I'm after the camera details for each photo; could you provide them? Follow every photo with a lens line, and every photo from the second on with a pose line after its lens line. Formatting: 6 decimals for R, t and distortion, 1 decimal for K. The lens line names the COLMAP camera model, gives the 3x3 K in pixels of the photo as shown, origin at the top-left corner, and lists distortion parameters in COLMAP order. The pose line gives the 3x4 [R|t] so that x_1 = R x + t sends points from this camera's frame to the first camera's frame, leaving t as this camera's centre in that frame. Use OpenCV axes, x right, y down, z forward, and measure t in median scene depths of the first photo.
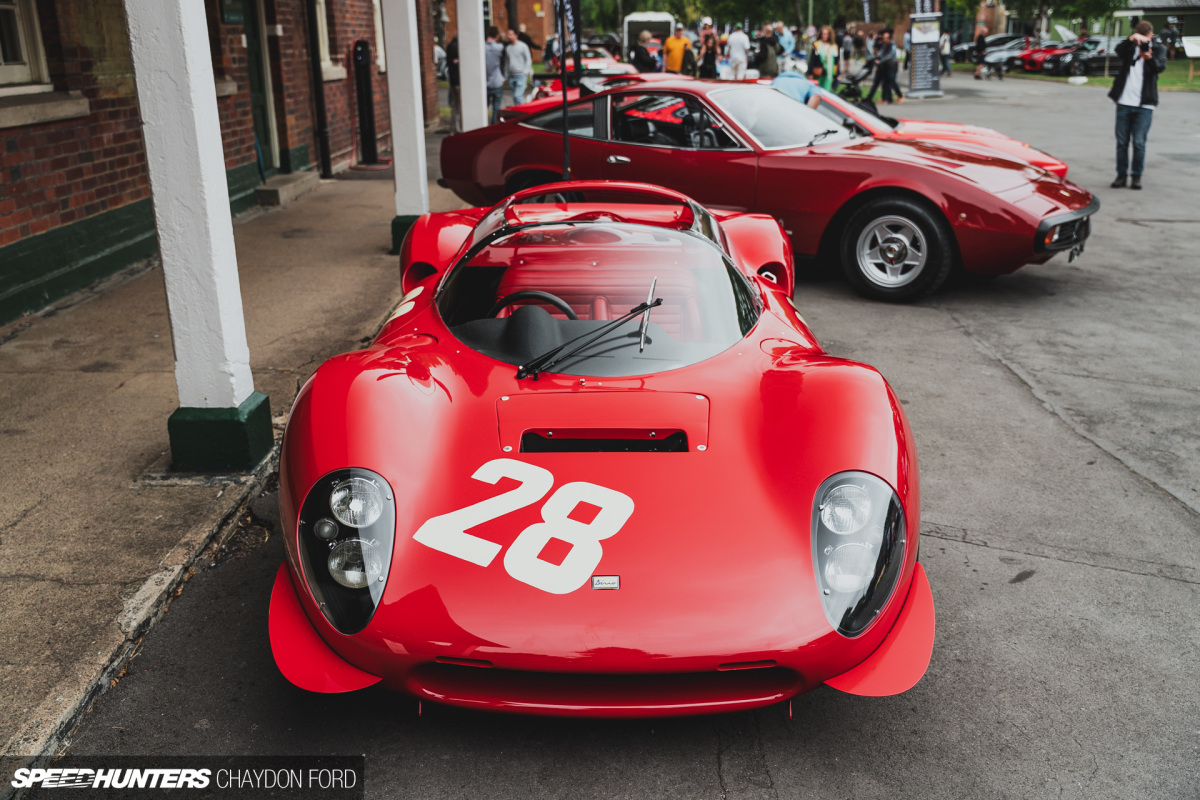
lens RADIAL K [[1088.6, 0, 600.0], [0, 1088.6, 400.0], [0, 0, 1]] dist [0.008388, 0.004220]
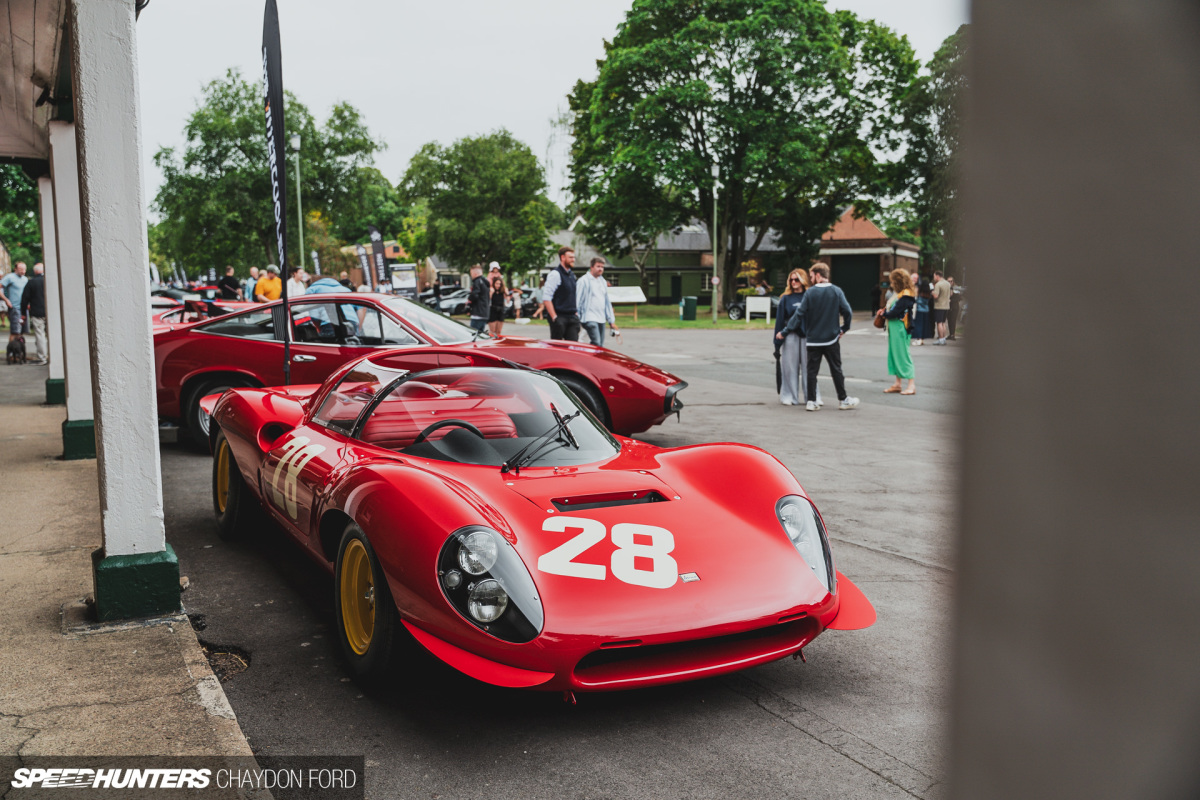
lens RADIAL K [[1025.9, 0, 600.0], [0, 1025.9, 400.0], [0, 0, 1]] dist [0.013085, 0.002506]
pose [[0.887366, -0.041557, 0.459189, -0.473088], [0.136653, 0.974886, -0.175848, 0.111691], [-0.440350, 0.218791, 0.870760, -0.093539]]
